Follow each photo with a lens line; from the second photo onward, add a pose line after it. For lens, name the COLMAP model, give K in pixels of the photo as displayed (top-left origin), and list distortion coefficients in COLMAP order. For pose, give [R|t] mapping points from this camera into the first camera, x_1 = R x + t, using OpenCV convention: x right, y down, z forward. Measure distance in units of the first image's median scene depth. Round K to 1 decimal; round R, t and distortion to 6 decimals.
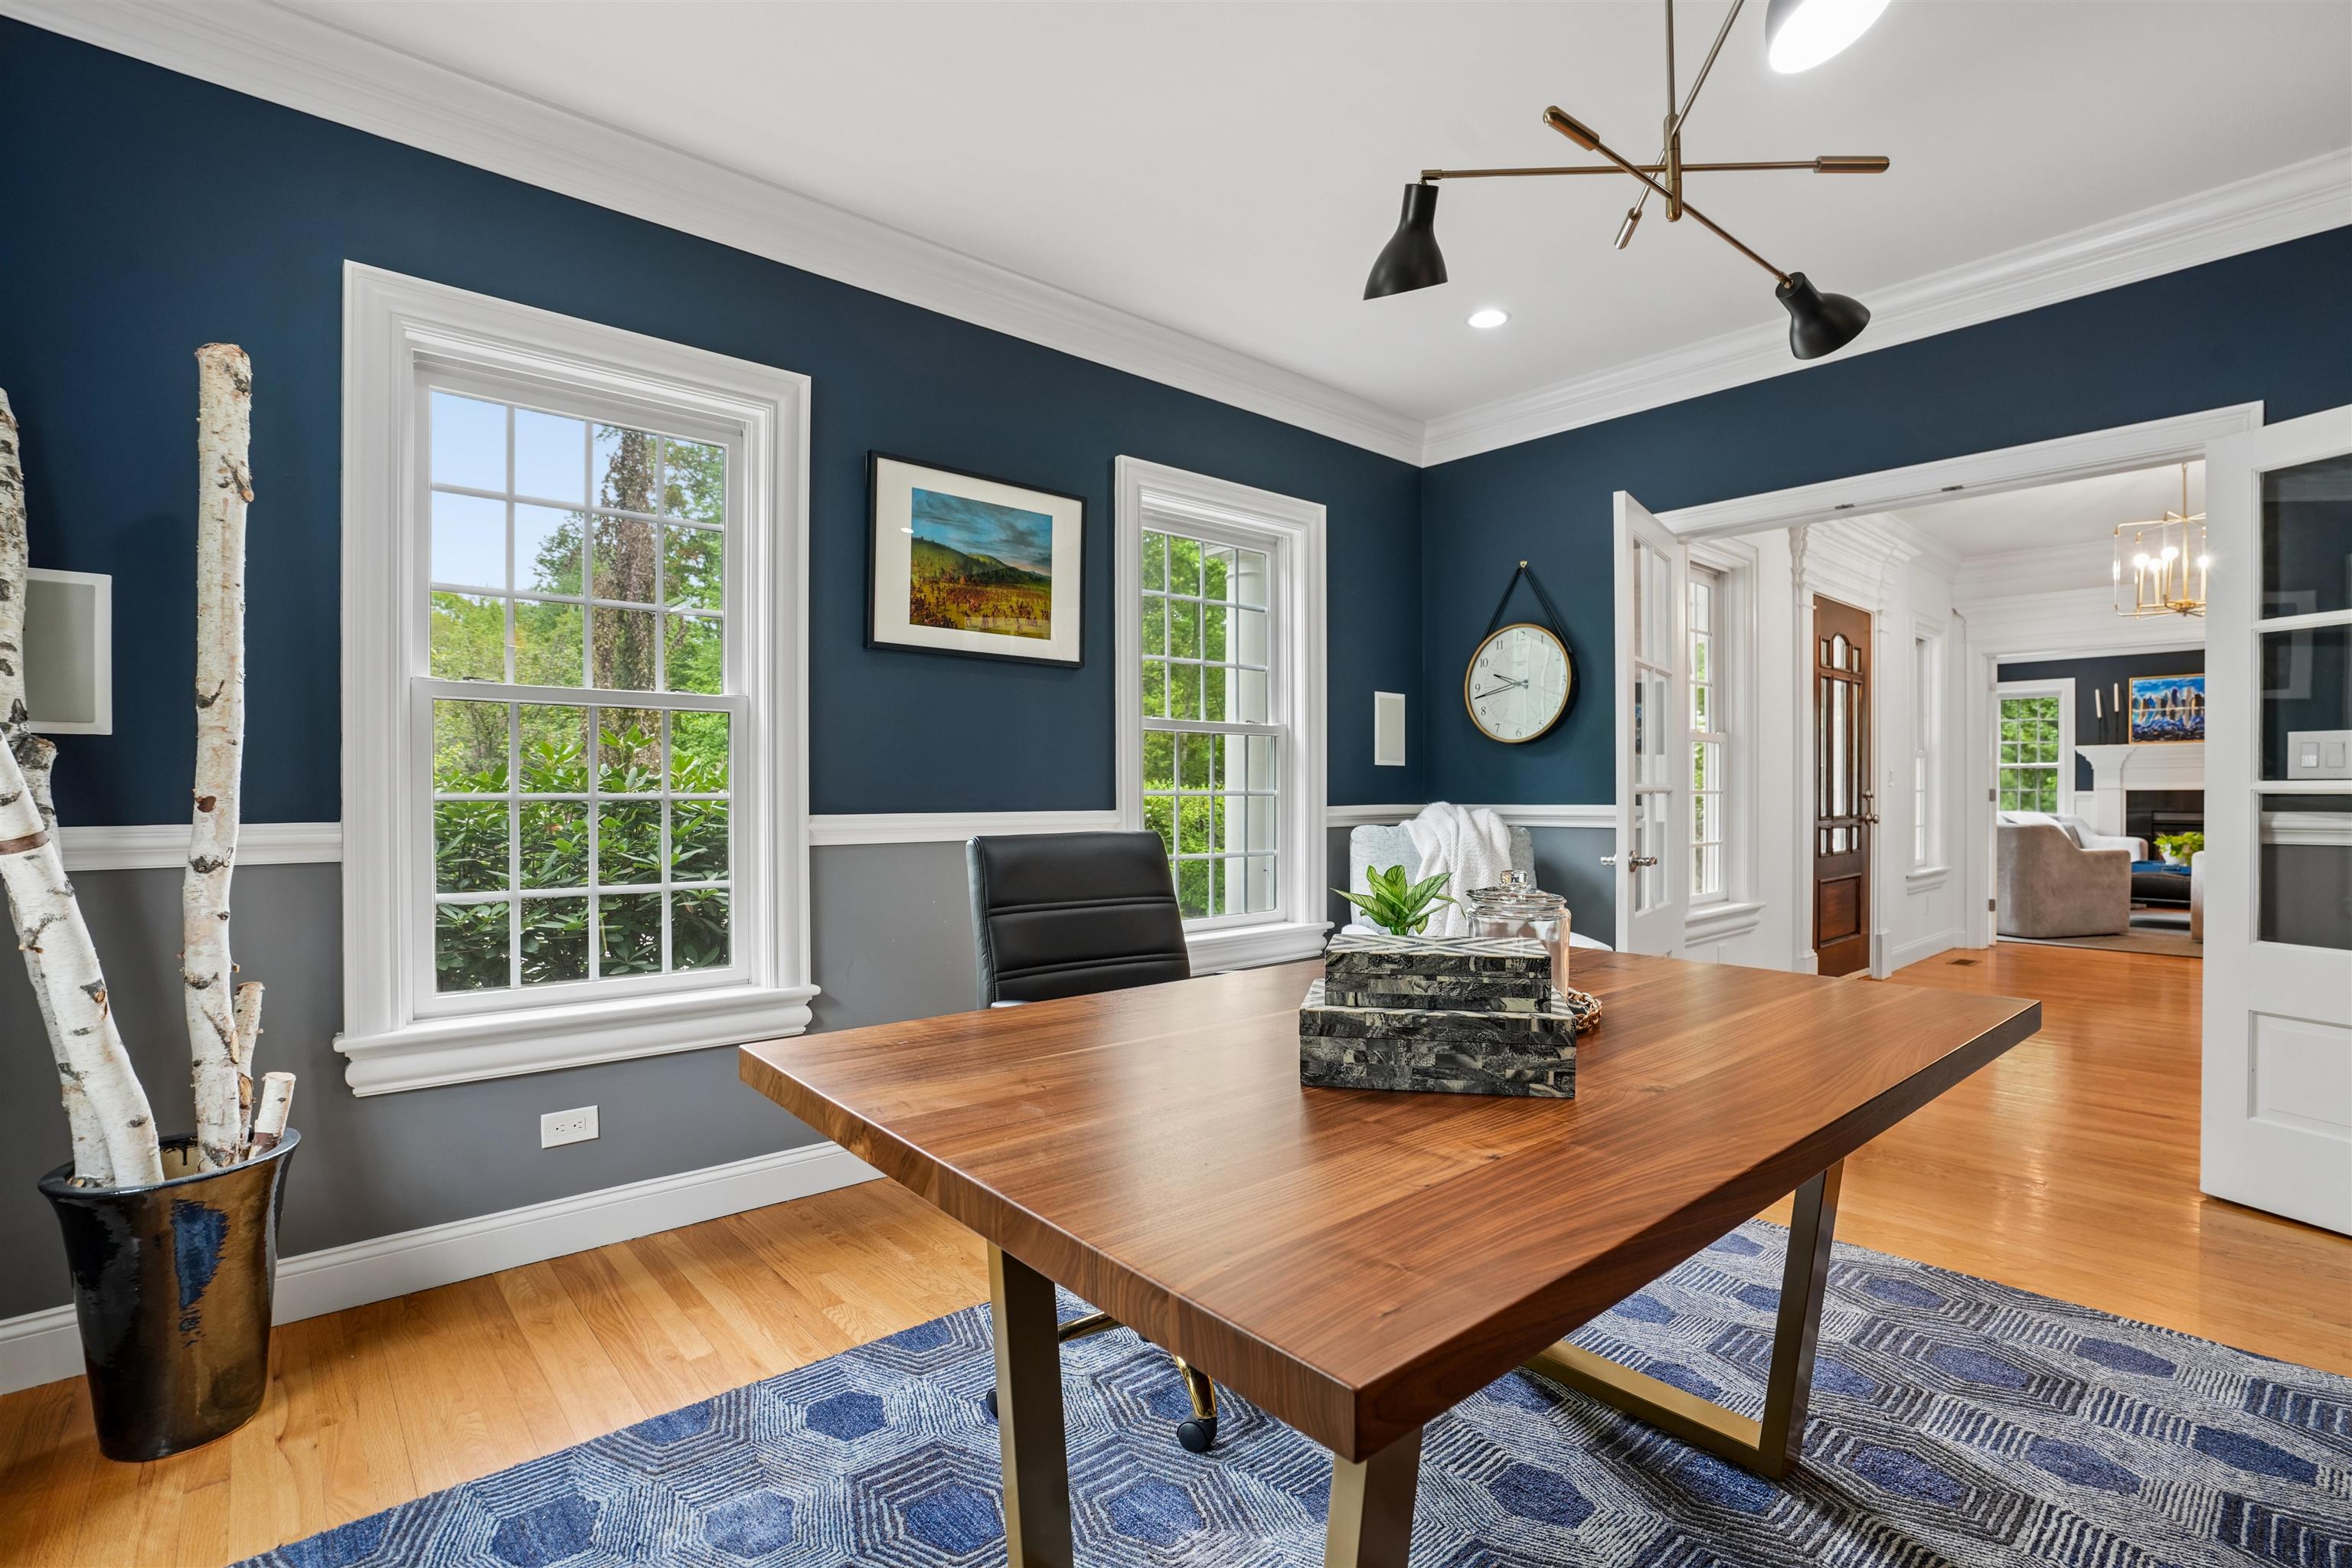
lens RADIAL K [[1112.3, 0, 1163.2], [0, 1112.3, 793.7], [0, 0, 1]] dist [-0.021315, 0.001169]
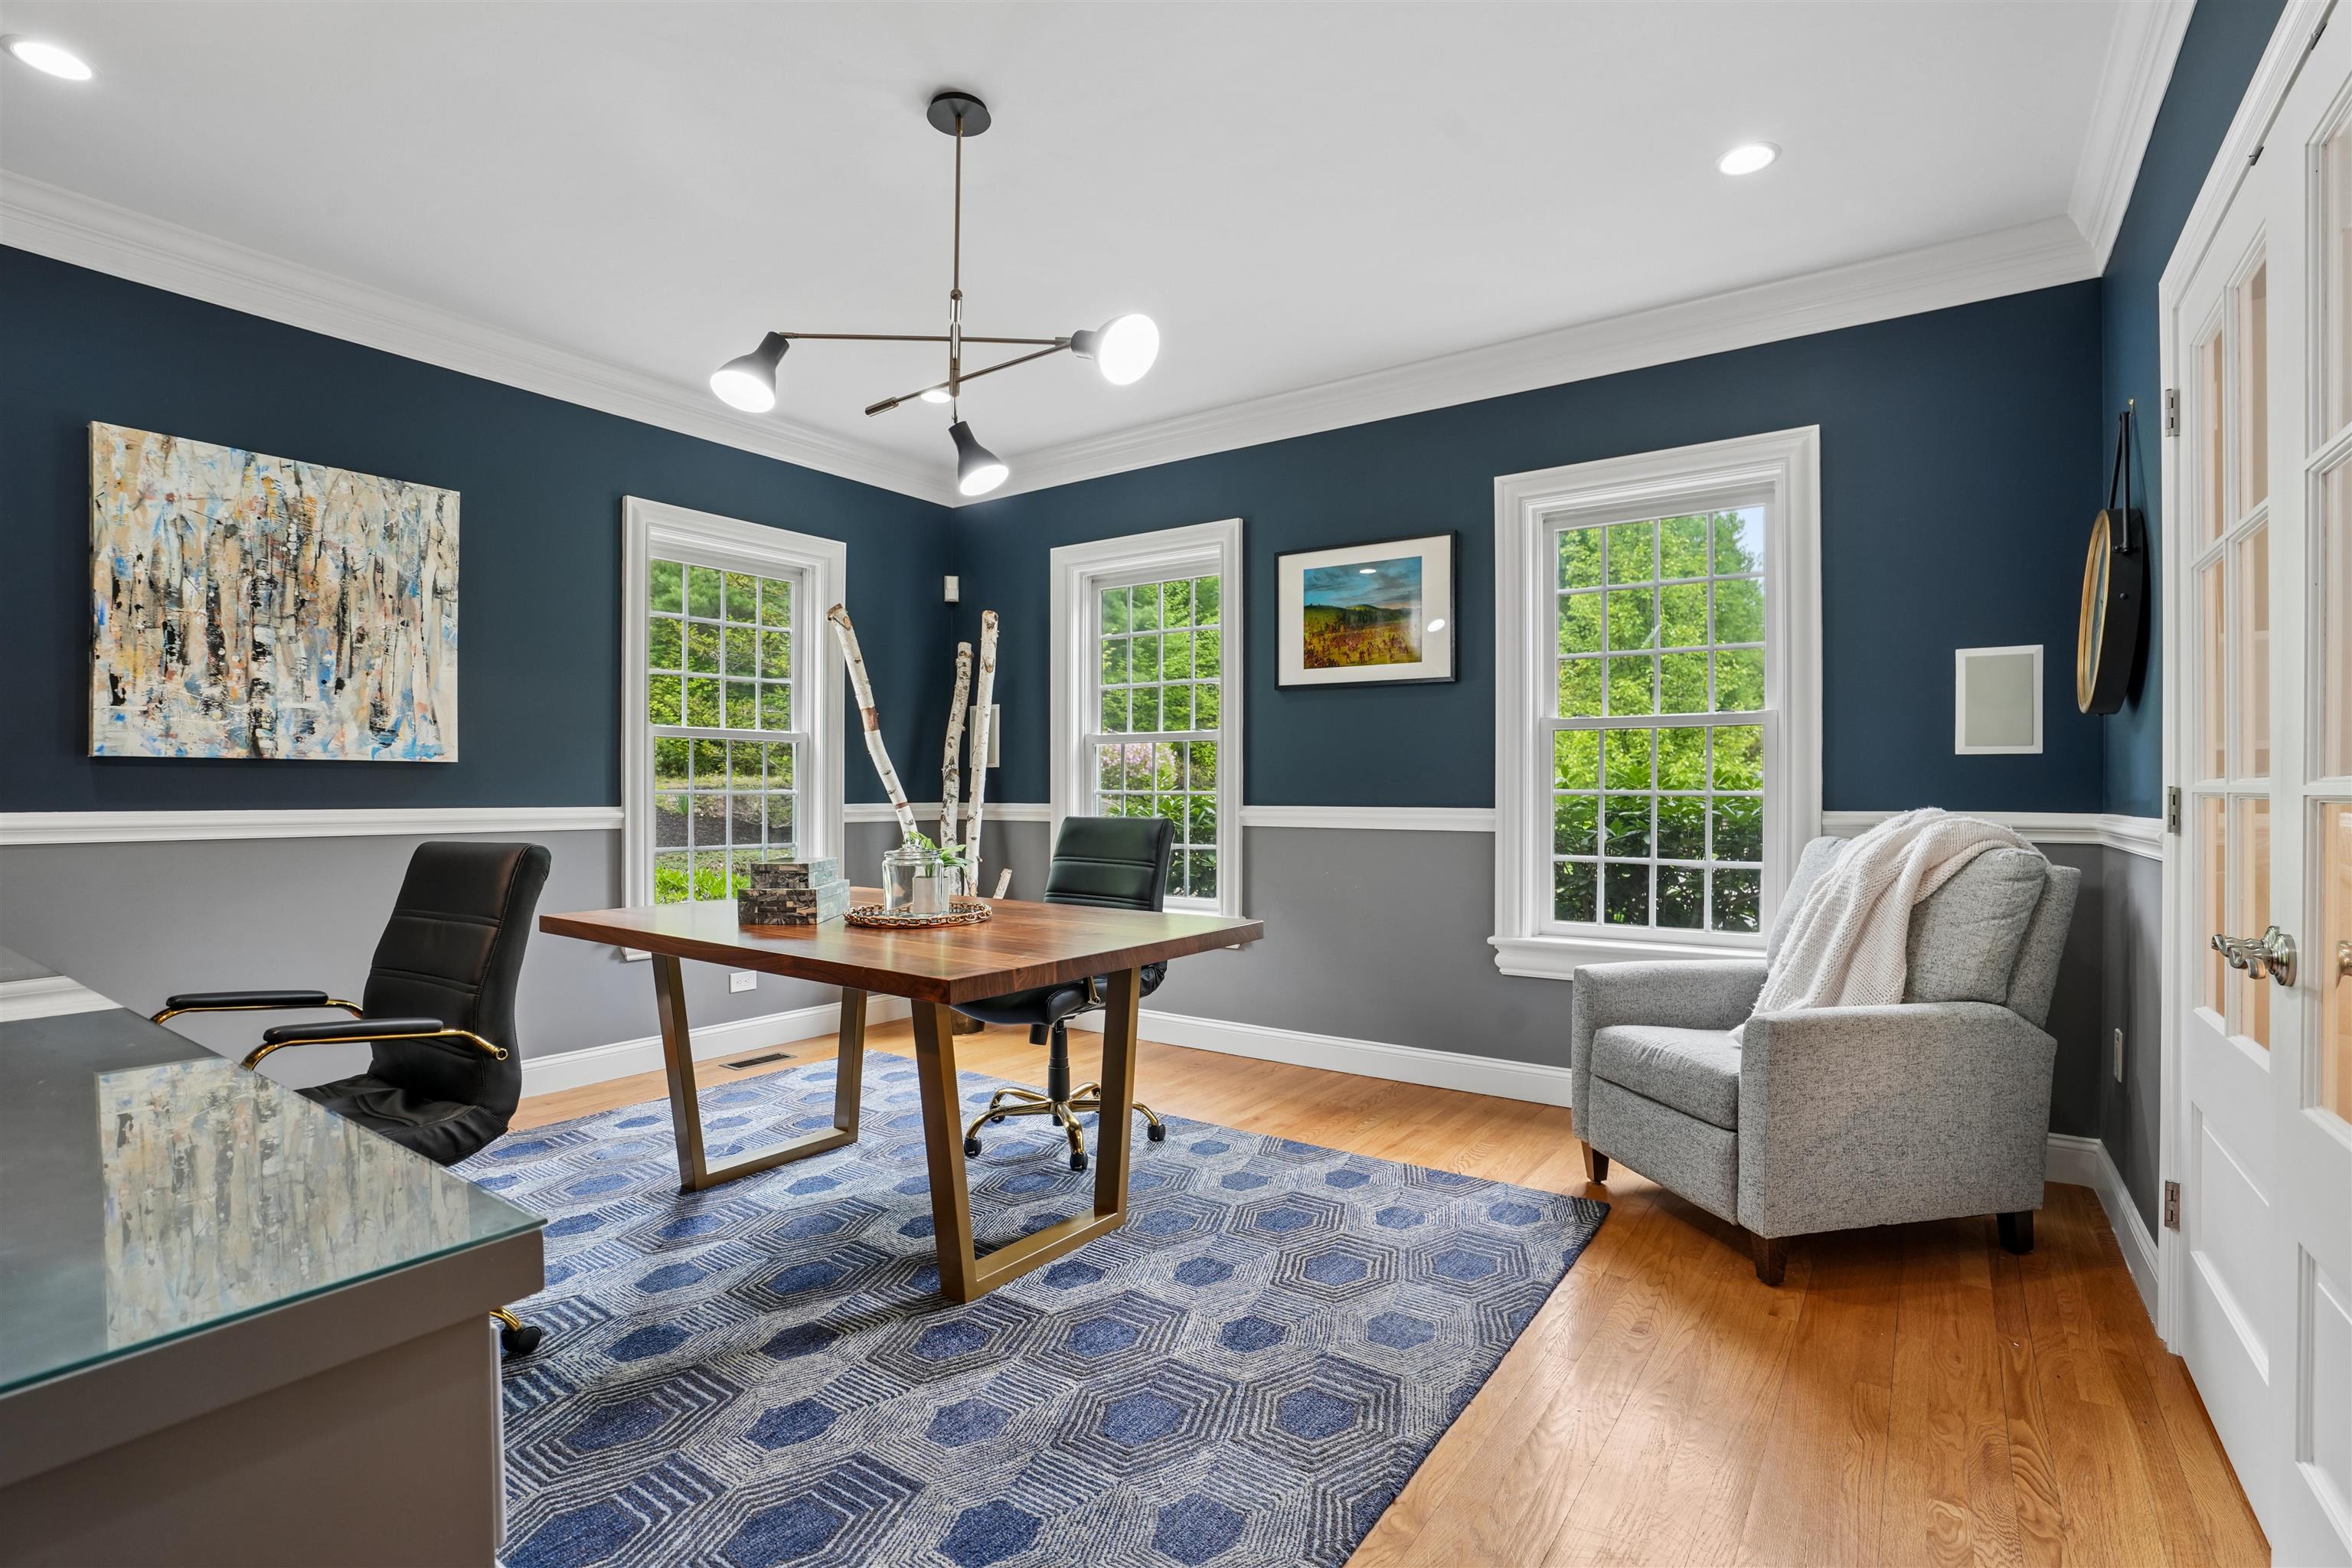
lens RADIAL K [[1112.3, 0, 1163.2], [0, 1112.3, 793.7], [0, 0, 1]] dist [-0.021315, 0.001169]
pose [[0.221430, 0.022610, -0.974914, 1.075625], [0.007446, 0.999663, 0.024875, -0.033163], [0.975148, -0.012767, 0.221187, 0.515827]]
